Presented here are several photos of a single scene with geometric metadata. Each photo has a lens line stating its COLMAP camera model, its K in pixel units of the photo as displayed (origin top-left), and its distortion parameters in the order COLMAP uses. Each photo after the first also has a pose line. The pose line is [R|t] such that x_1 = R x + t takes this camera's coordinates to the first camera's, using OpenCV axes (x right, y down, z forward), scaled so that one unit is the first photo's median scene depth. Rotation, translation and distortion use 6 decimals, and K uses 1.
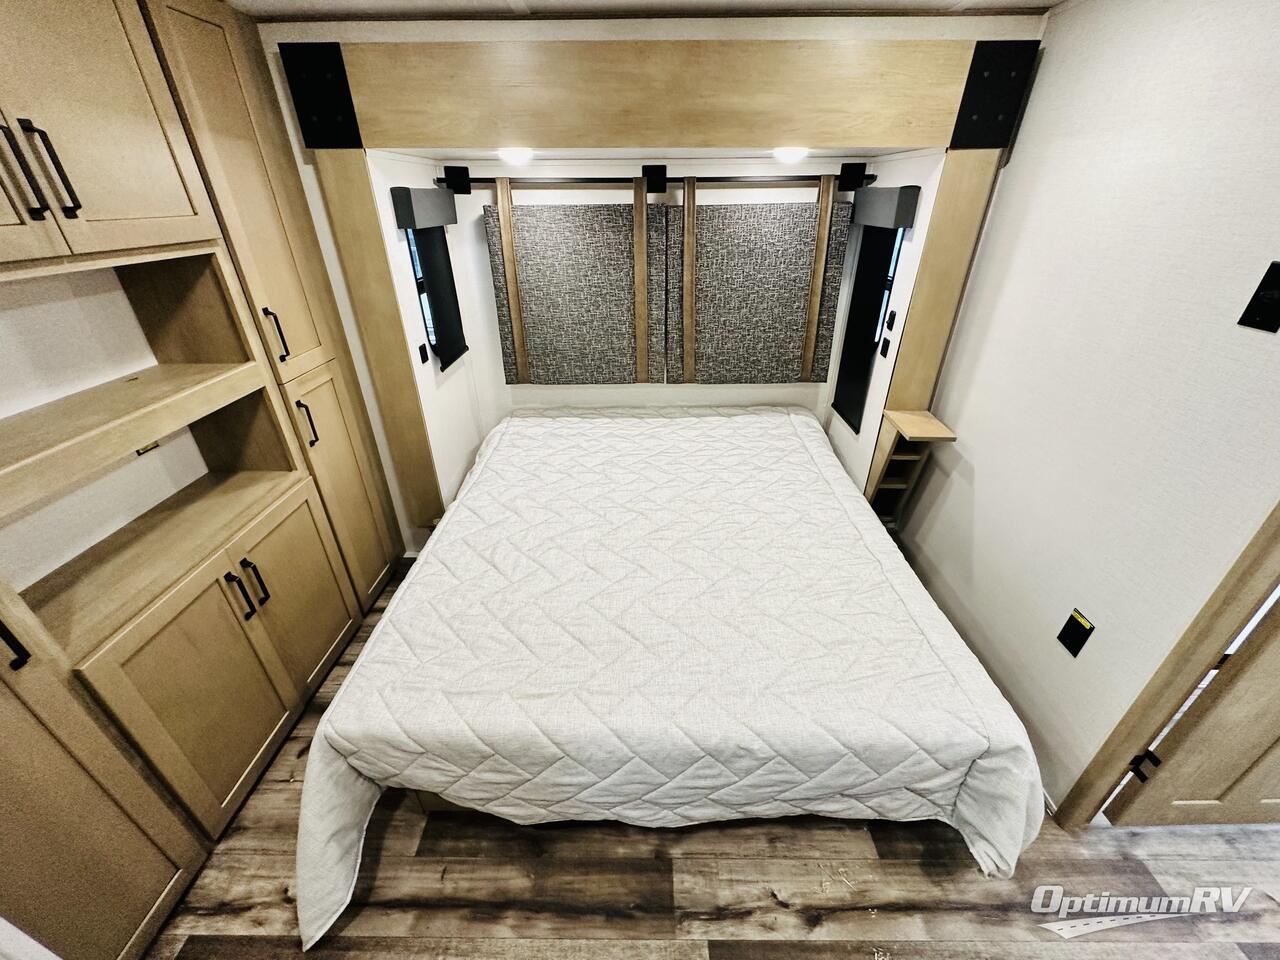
lens RADIAL K [[511.4, 0, 647.0], [0, 511.4, 479.0], [0, 0, 1]] dist [-0.003799, 0.000491]
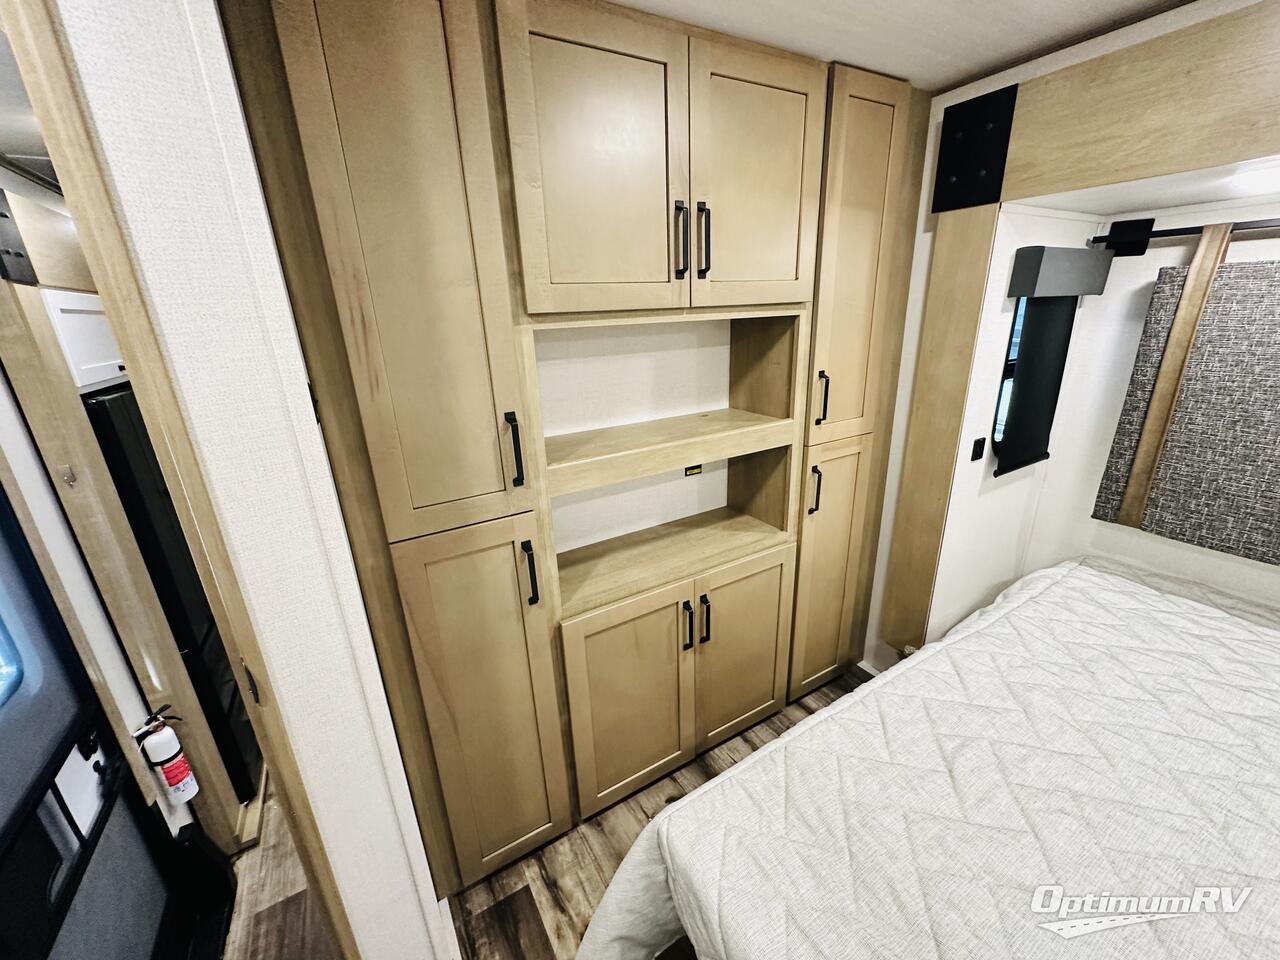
lens RADIAL K [[511.4, 0, 640.3], [0, 511.4, 476.7], [0, 0, 1]] dist [-0.003799, 0.000491]
pose [[0.512729, 0.254807, -0.819868, -0.061204], [-0.388282, 0.920524, 0.043266, -0.047696], [0.765732, 0.296156, 0.570916, 0.204089]]
